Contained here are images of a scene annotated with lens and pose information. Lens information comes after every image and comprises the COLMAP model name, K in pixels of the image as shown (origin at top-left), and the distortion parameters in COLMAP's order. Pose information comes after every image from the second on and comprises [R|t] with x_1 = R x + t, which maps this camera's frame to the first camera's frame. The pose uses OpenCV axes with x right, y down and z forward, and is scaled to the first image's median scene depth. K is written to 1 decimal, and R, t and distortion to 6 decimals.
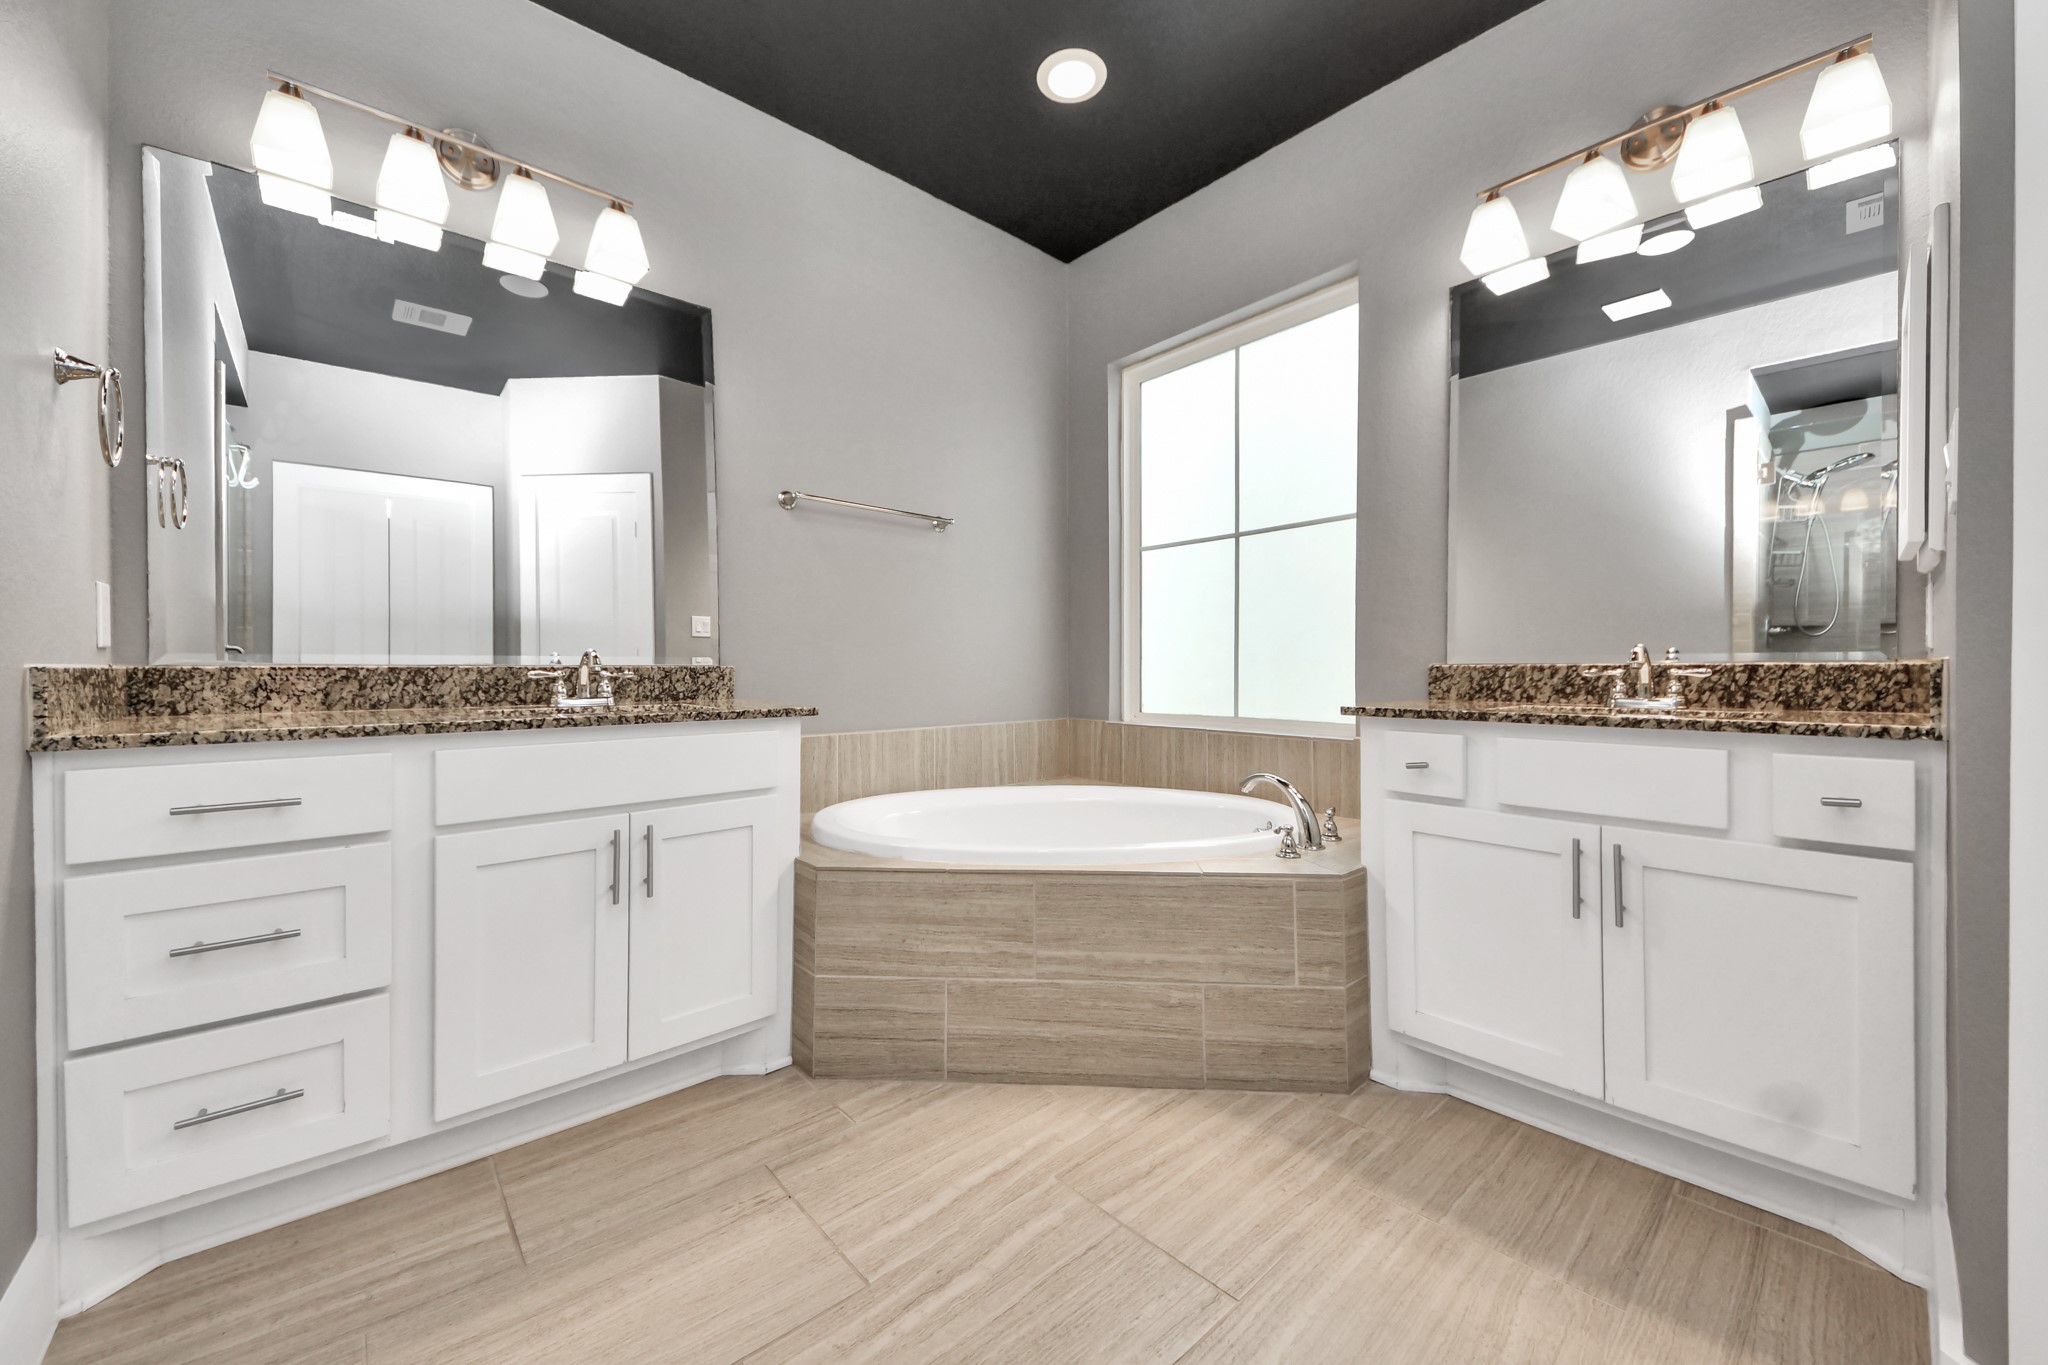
lens RADIAL K [[773.1, 0, 1024.2], [0, 773.1, 673.5], [0, 0, 1]] dist [0.019481, -0.015426]
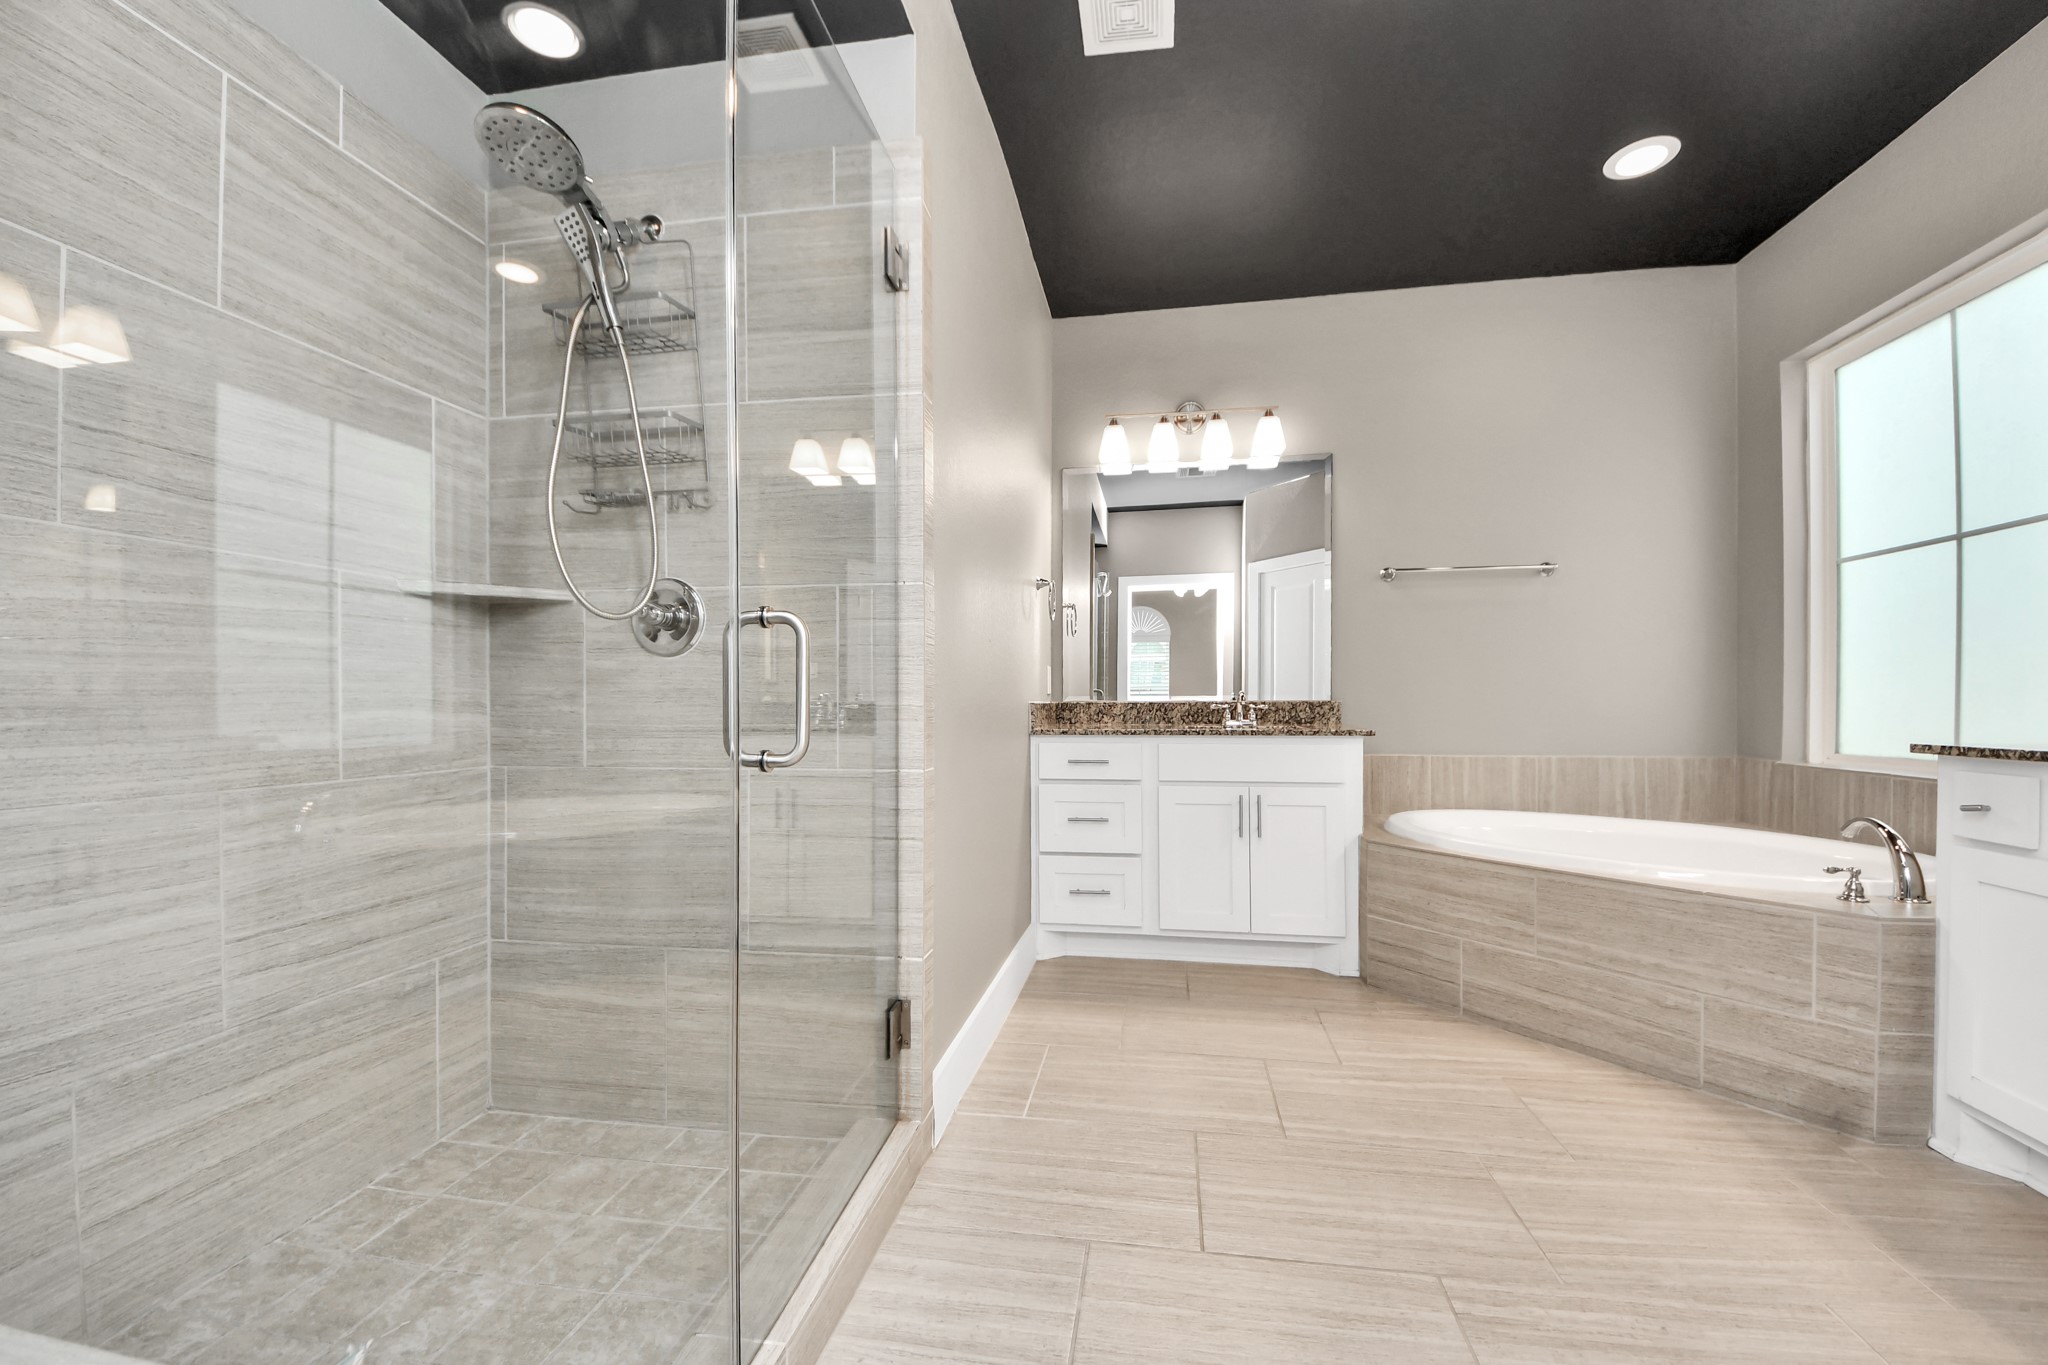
lens RADIAL K [[804.0, 0, 1039.8], [0, 804.0, 676.8], [0, 0, 1]] dist [0.054197, -0.041958]
pose [[0.631242, -0.024953, -0.775184, 0.535322], [-0.003020, 0.999396, -0.034630, -0.001138], [0.775580, 0.024201, 0.630785, -0.444582]]
